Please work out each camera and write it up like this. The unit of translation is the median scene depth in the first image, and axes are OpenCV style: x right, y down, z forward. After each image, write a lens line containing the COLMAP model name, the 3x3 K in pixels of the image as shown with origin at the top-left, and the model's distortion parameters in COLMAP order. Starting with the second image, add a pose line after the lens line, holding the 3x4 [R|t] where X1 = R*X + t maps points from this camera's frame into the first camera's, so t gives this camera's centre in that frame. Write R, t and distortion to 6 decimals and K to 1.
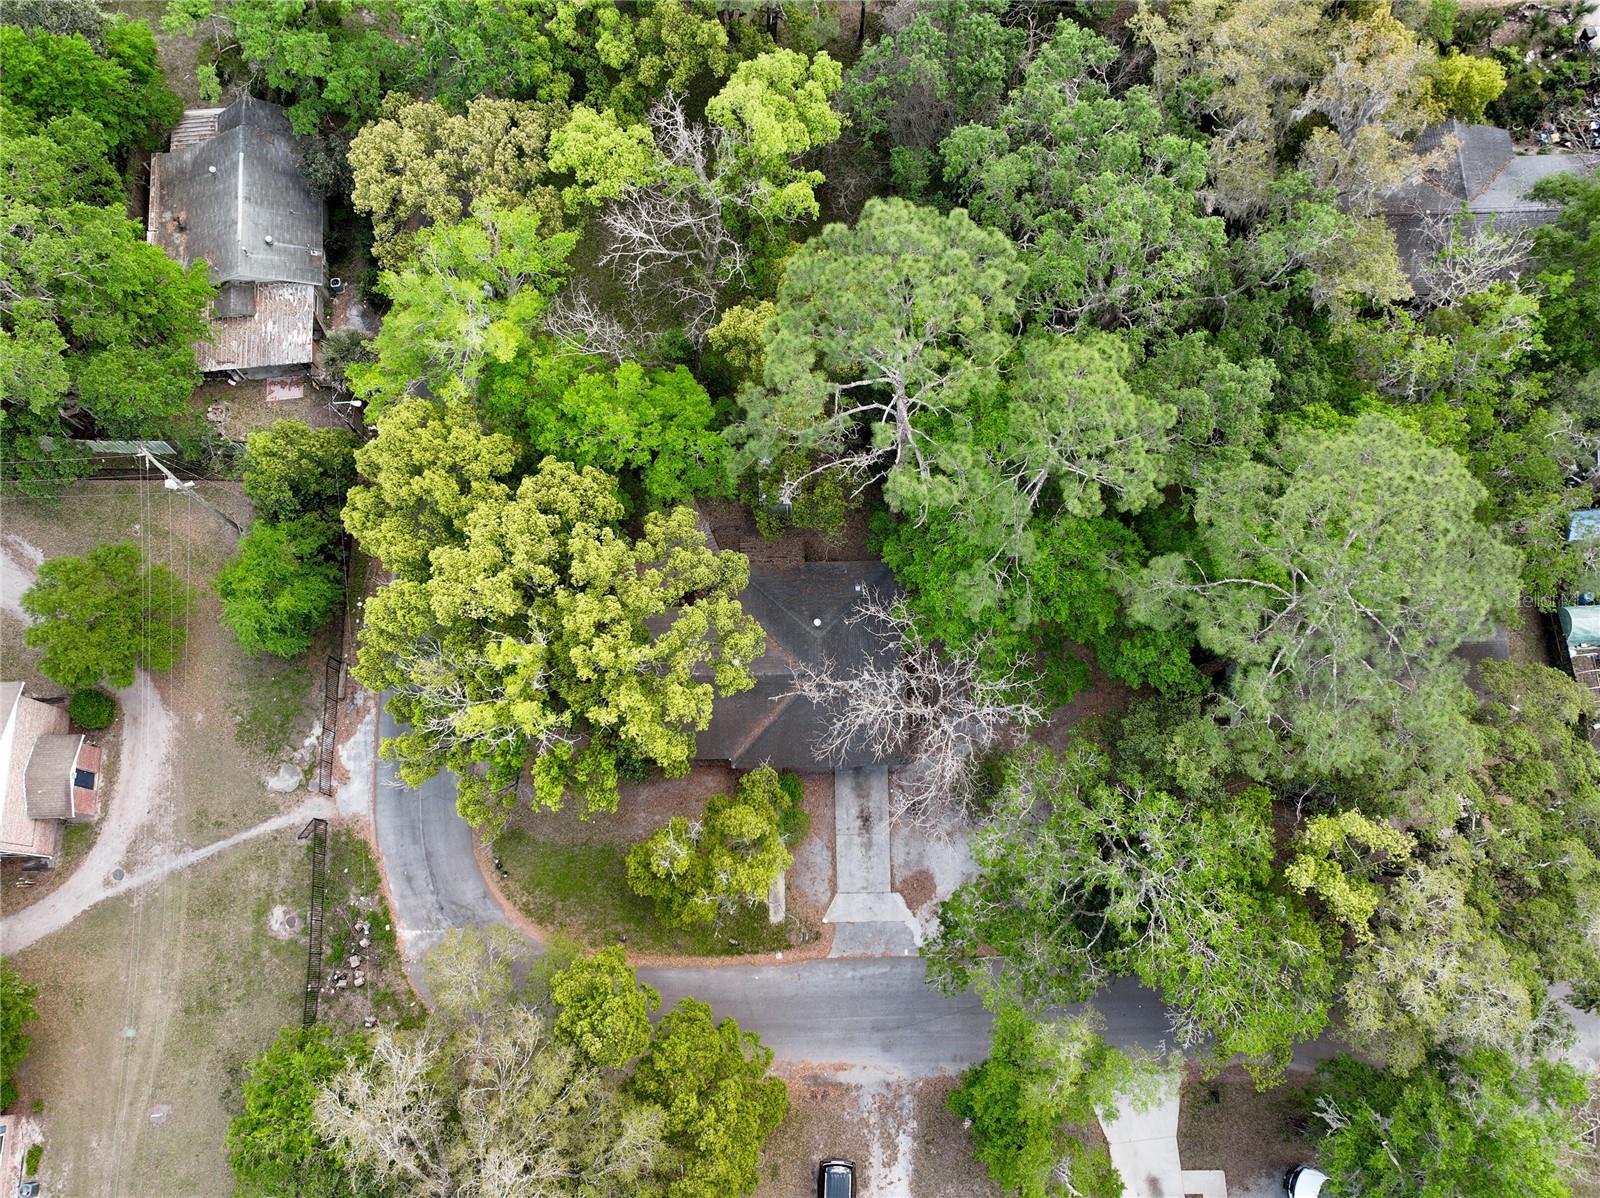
lens RADIAL K [[1193.2, 0, 800.0], [0, 1193.2, 599.0], [0, 0, 1]] dist [-0.003142, -0.057561]
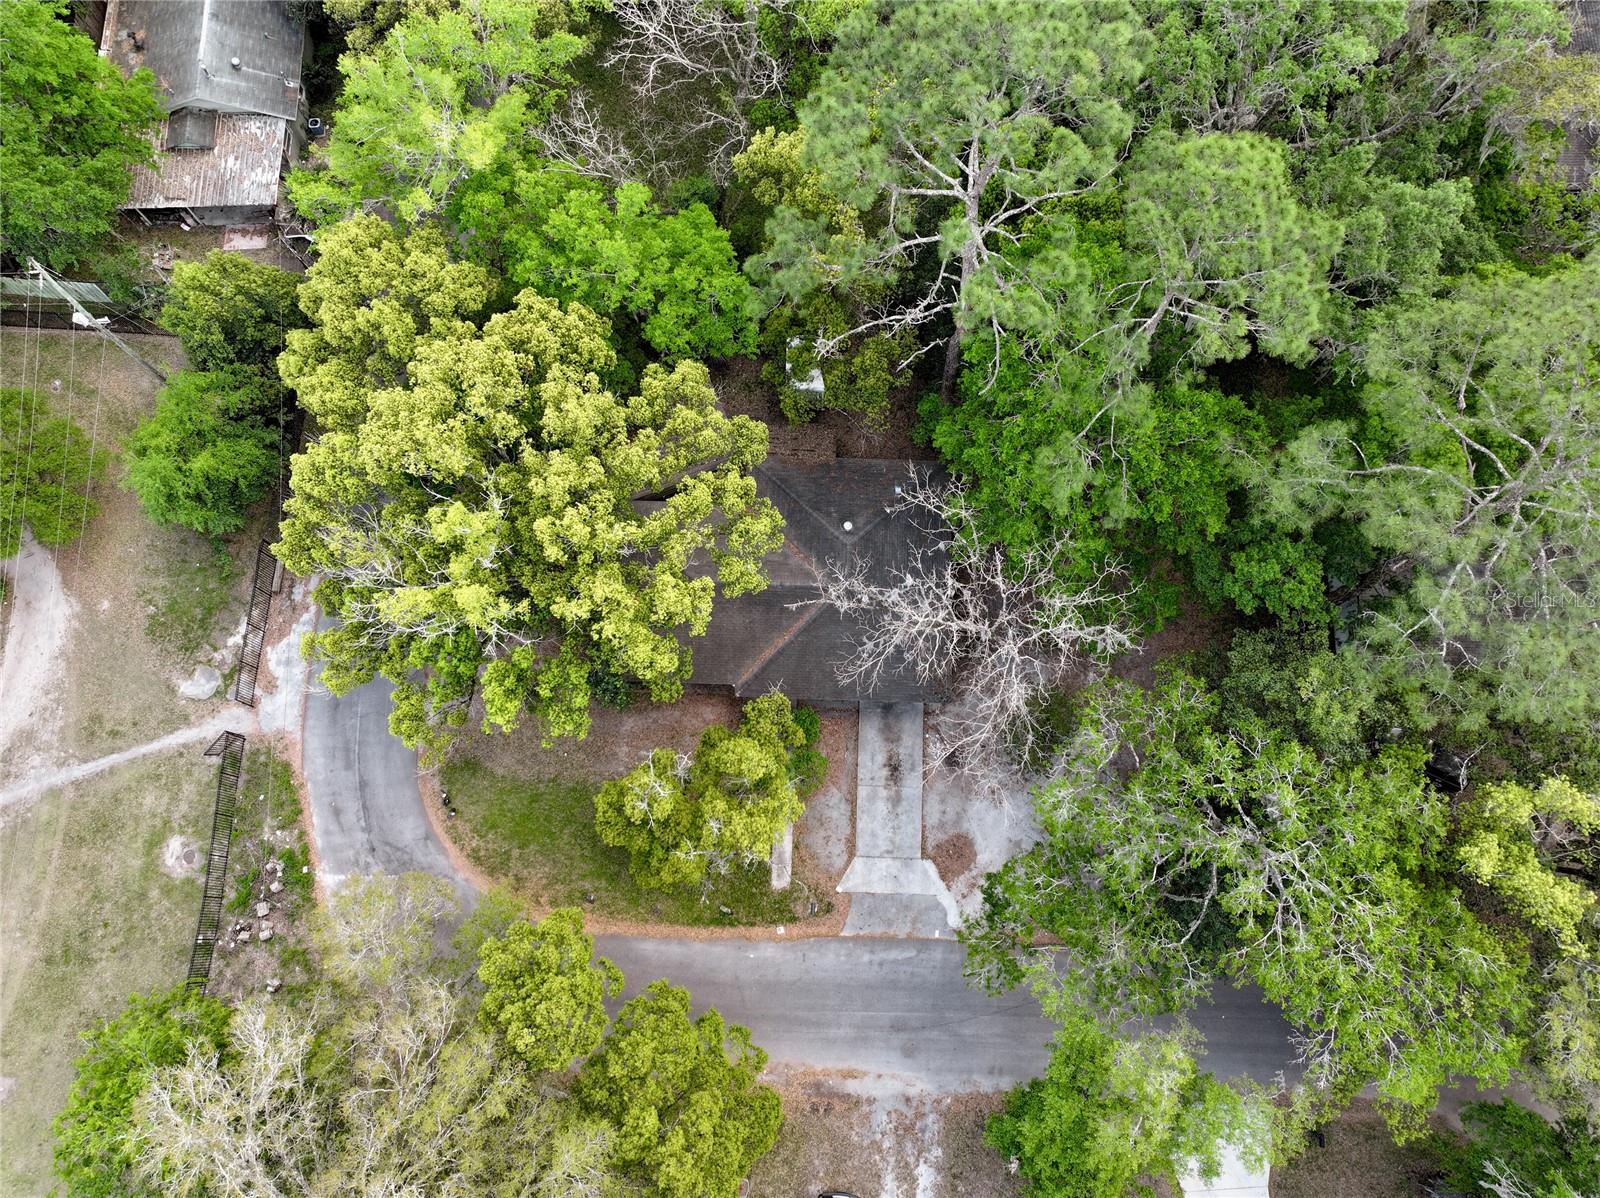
lens RADIAL K [[1122.4, 0, 815.4], [0, 1122.4, 546.0], [0, 0, 1]] dist [-0.009543, -0.011357]
pose [[0.998670, 0.051313, -0.005077, -0.003722], [-0.051454, 0.998121, -0.033270, 0.067509], [0.003360, 0.033487, 0.999433, 0.247302]]
